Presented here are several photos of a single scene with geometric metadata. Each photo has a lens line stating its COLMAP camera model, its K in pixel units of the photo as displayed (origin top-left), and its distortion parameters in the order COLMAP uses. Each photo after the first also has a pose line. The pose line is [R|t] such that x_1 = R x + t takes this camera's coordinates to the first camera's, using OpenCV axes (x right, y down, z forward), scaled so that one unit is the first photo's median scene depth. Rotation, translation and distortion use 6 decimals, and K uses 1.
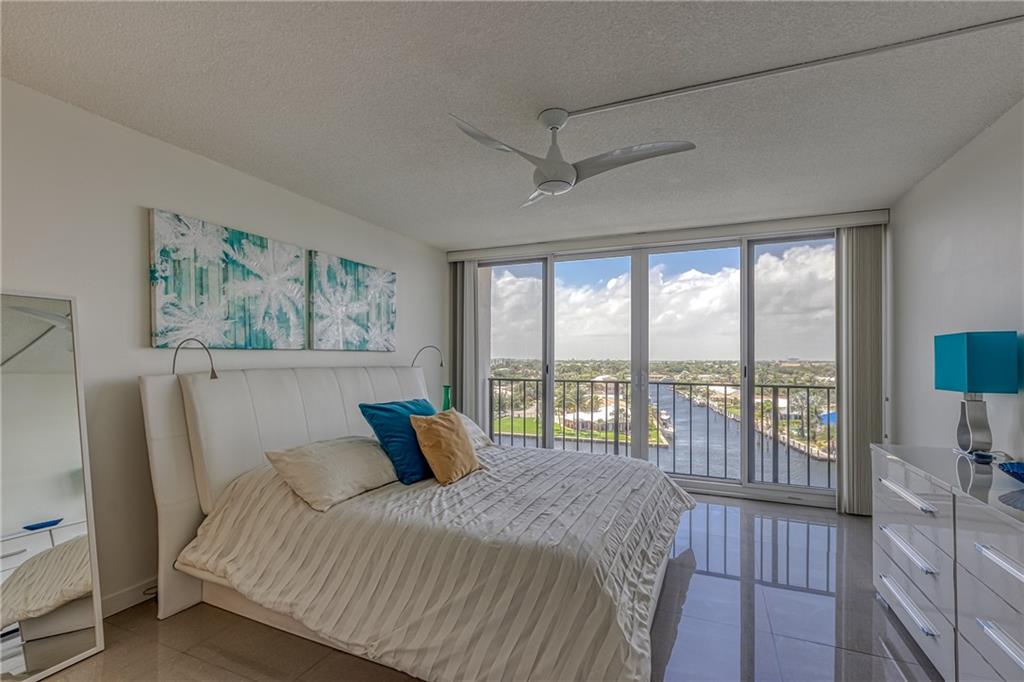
lens RADIAL K [[457.9, 0, 514.2], [0, 457.9, 361.7], [0, 0, 1]] dist [0.002105, -0.000433]
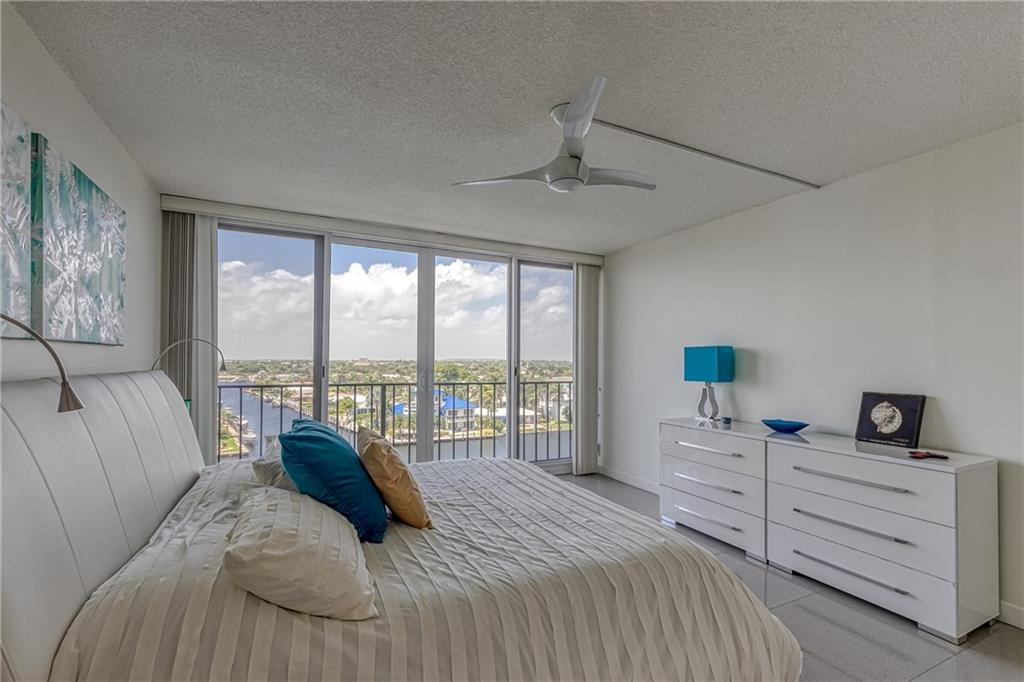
lens RADIAL K [[457.9, 0, 509.2], [0, 457.9, 356.9], [0, 0, 1]] dist [0.002105, -0.000433]
pose [[0.653554, 0.008855, 0.756828, -0.477236], [-0.001944, 0.999948, -0.010021, -0.003505], [-0.756877, 0.005079, 0.653537, 0.302741]]
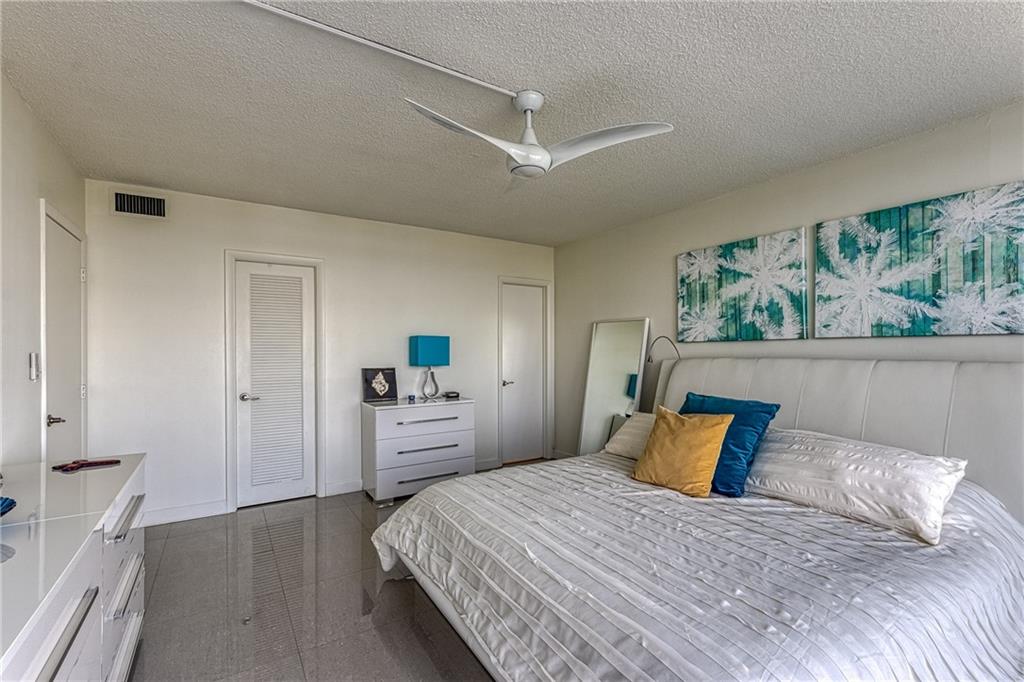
lens RADIAL K [[457.9, 0, 504.3], [0, 457.9, 348.7], [0, 0, 1]] dist [0.002105, -0.000433]
pose [[-0.573000, -0.002183, -0.819553, 0.609655], [-0.003132, 0.999995, -0.000474, -0.004293], [0.819550, 0.002296, -0.573004, 1.005622]]
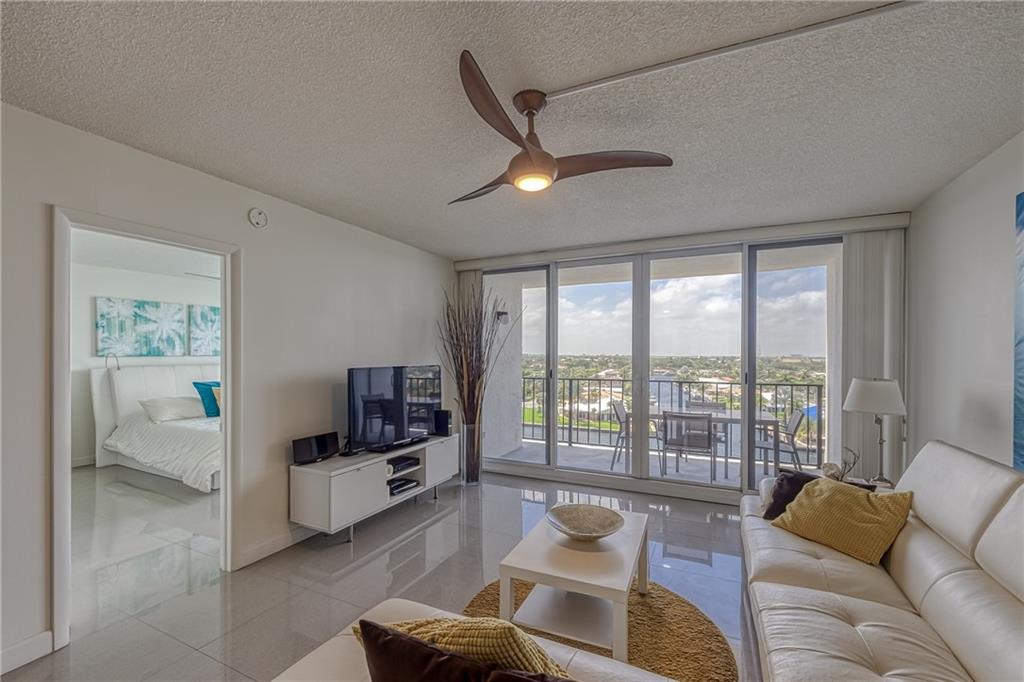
lens RADIAL K [[418.5, 0, 494.6], [0, 418.5, 358.7], [0, 0, 1]] dist [-0.008387, 0.000249]
pose [[0.996261, 0.002539, -0.086363, 1.011303], [-0.002175, 0.999988, 0.004309, -0.023150], [0.086373, -0.004105, 0.996254, -0.669629]]
